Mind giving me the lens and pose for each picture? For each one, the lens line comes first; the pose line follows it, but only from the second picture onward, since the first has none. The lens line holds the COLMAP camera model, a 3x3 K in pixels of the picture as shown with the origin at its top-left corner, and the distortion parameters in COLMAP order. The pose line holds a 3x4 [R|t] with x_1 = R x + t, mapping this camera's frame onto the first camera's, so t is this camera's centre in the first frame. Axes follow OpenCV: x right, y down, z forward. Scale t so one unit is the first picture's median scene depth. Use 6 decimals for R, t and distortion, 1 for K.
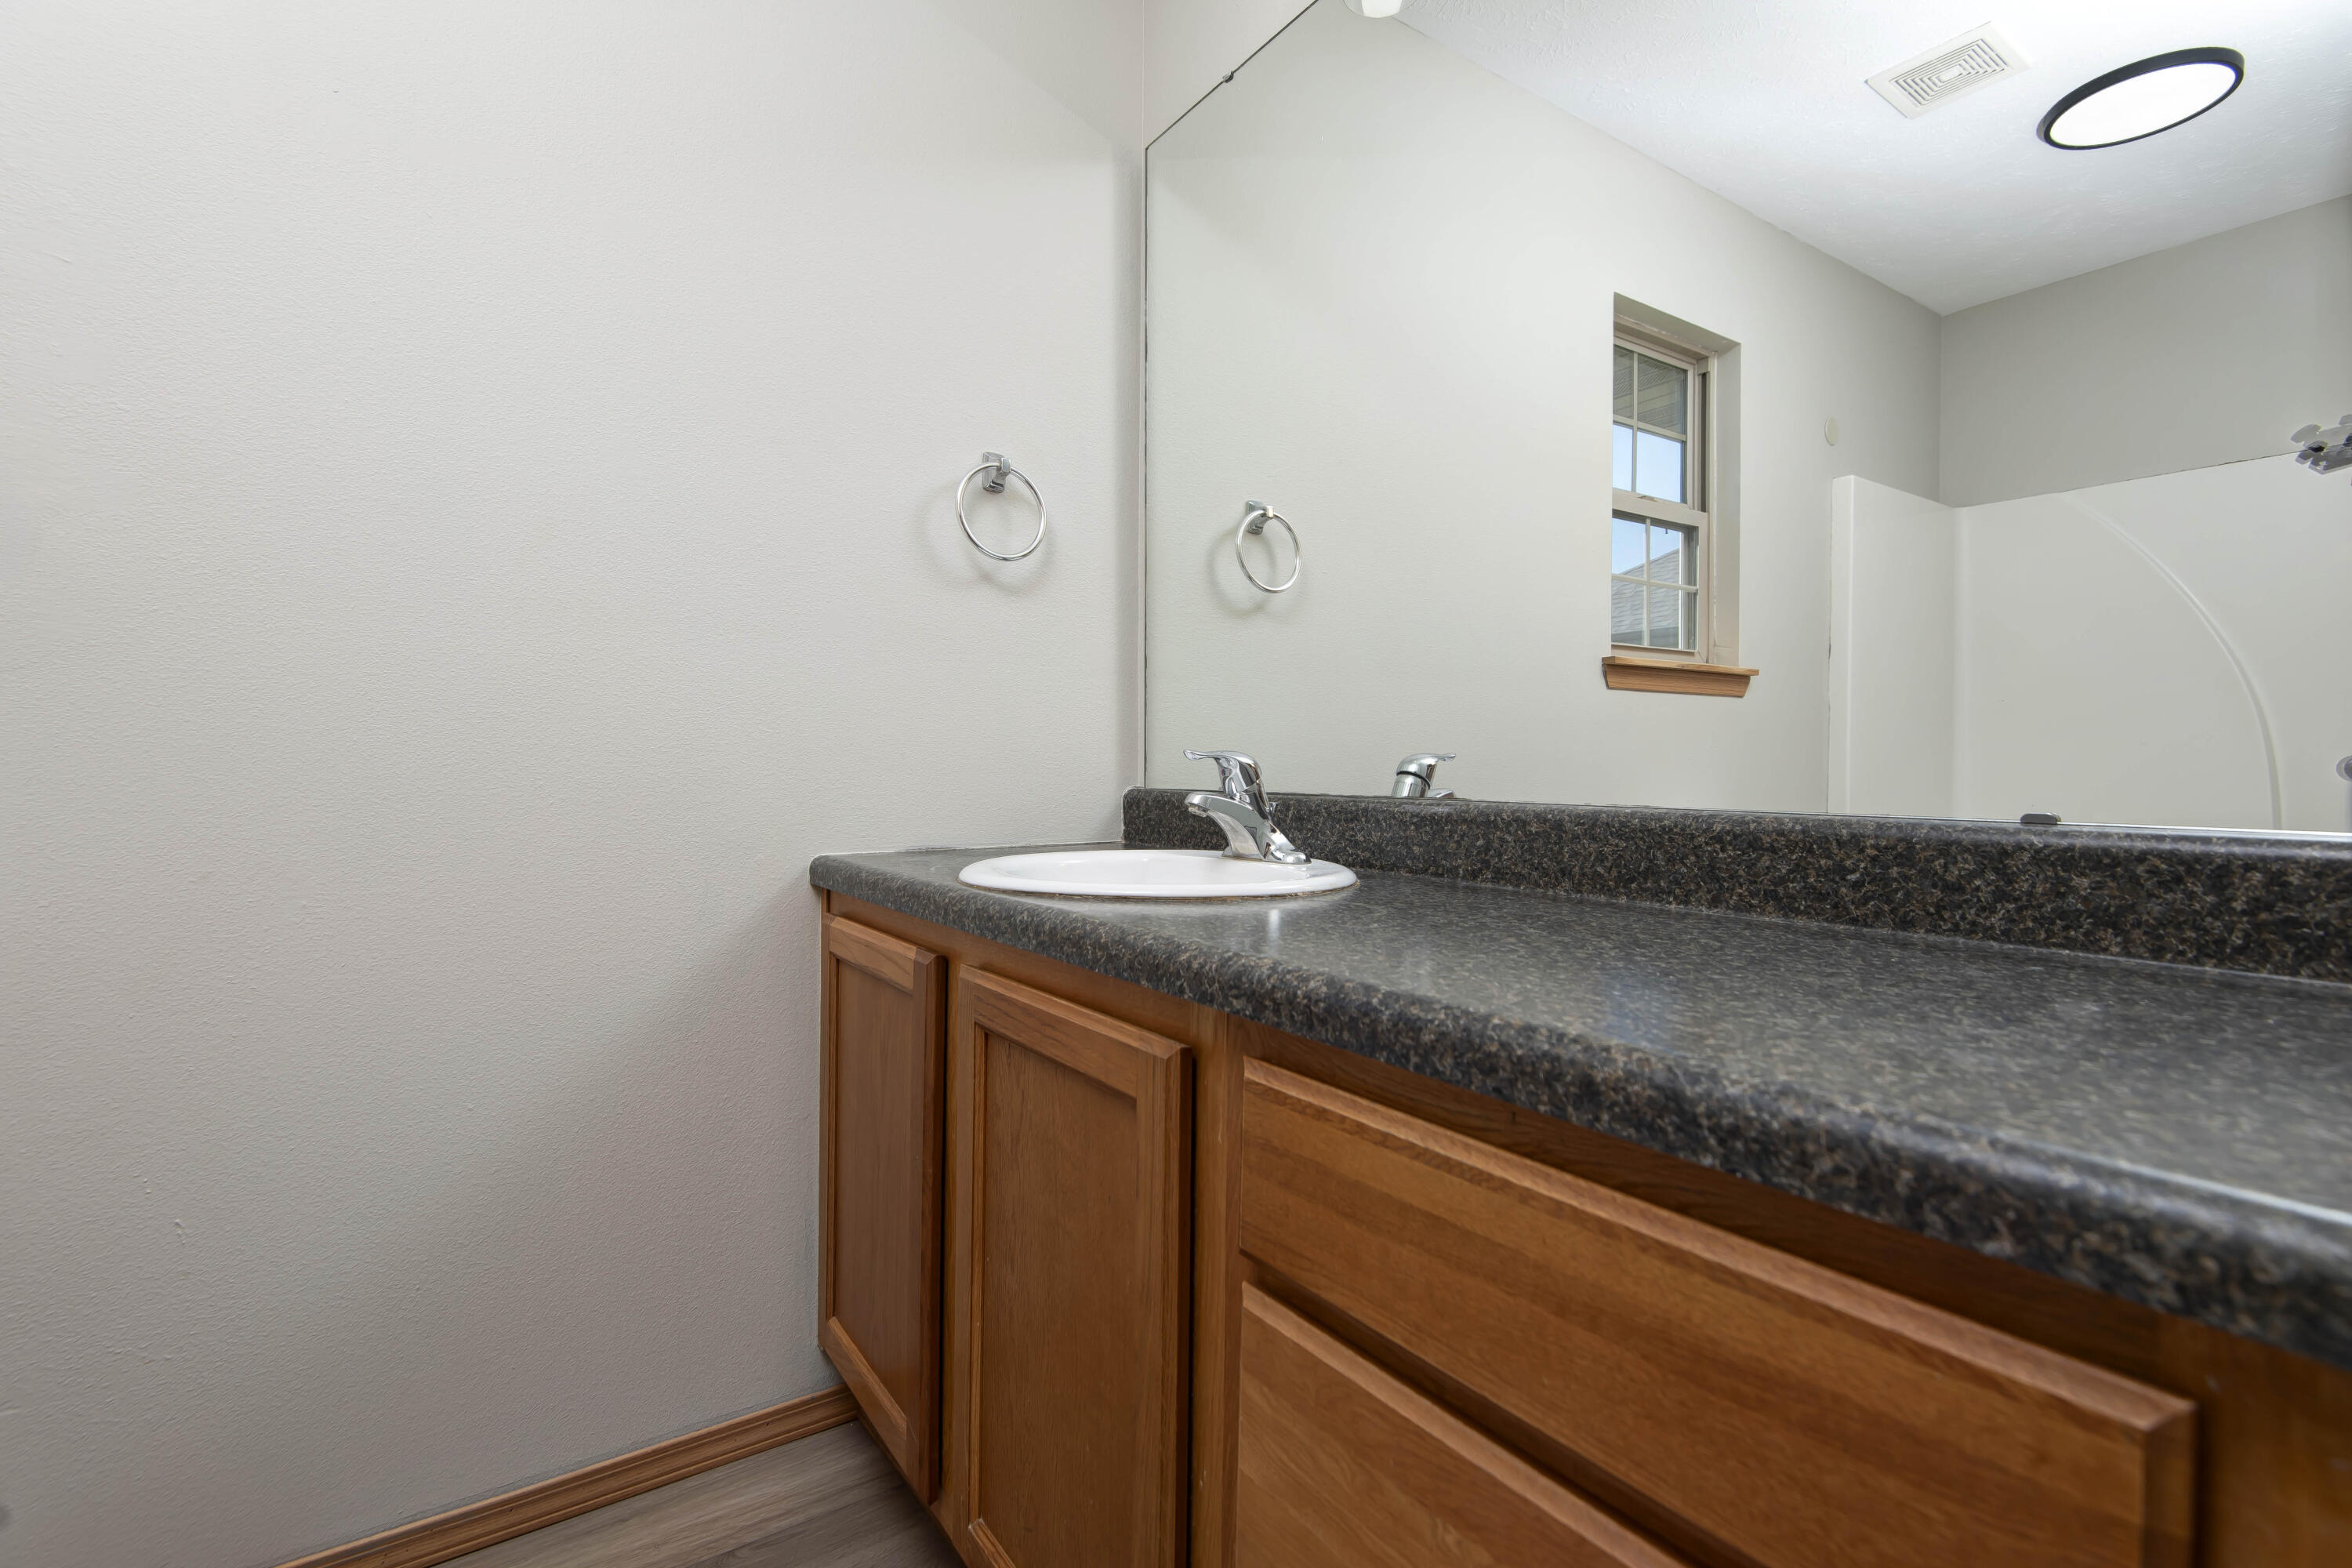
lens RADIAL K [[1081.0, 0, 1176.4], [0, 1081.0, 773.4], [0, 0, 1]] dist [0.000221, -0.000031]
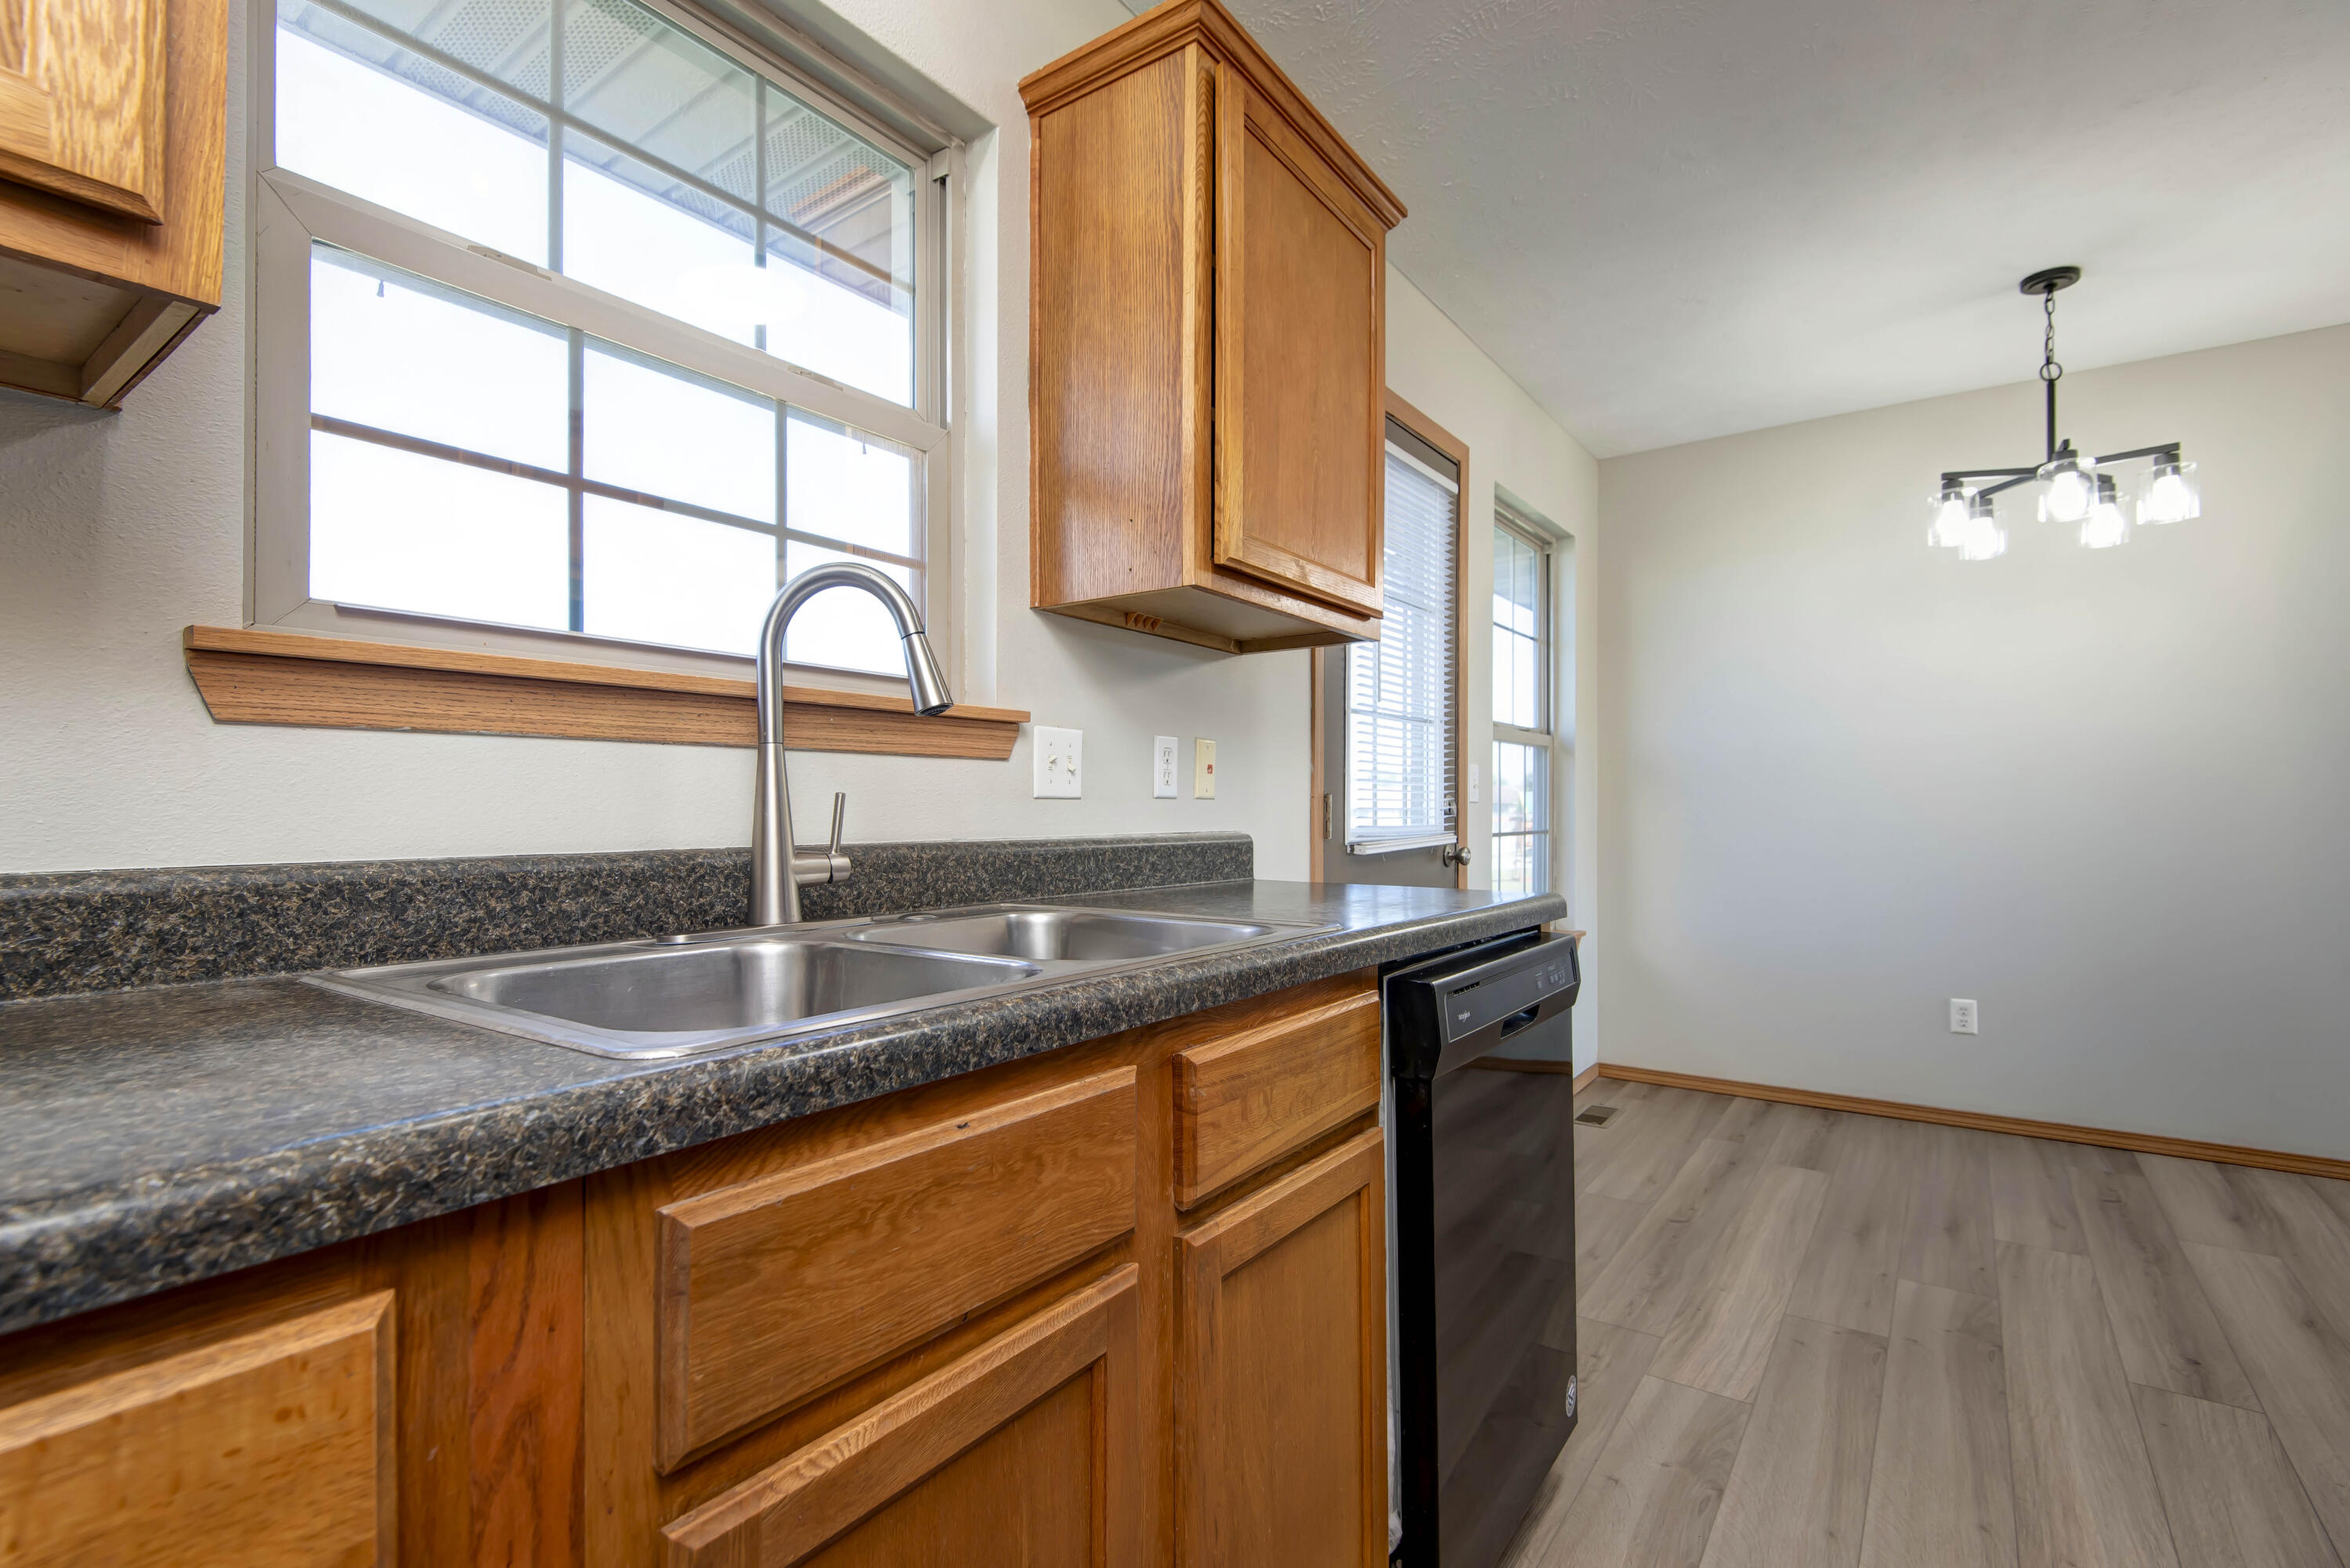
lens RADIAL K [[1080.0, 0, 1173.2], [0, 1080.0, 791.3], [0, 0, 1]] dist [0.000221, -0.000031]
pose [[-0.349222, 0.007894, 0.937007, -0.986697], [0.005642, 0.999964, -0.006321, -0.026842], [-0.937023, 0.003079, -0.349254, 1.206056]]
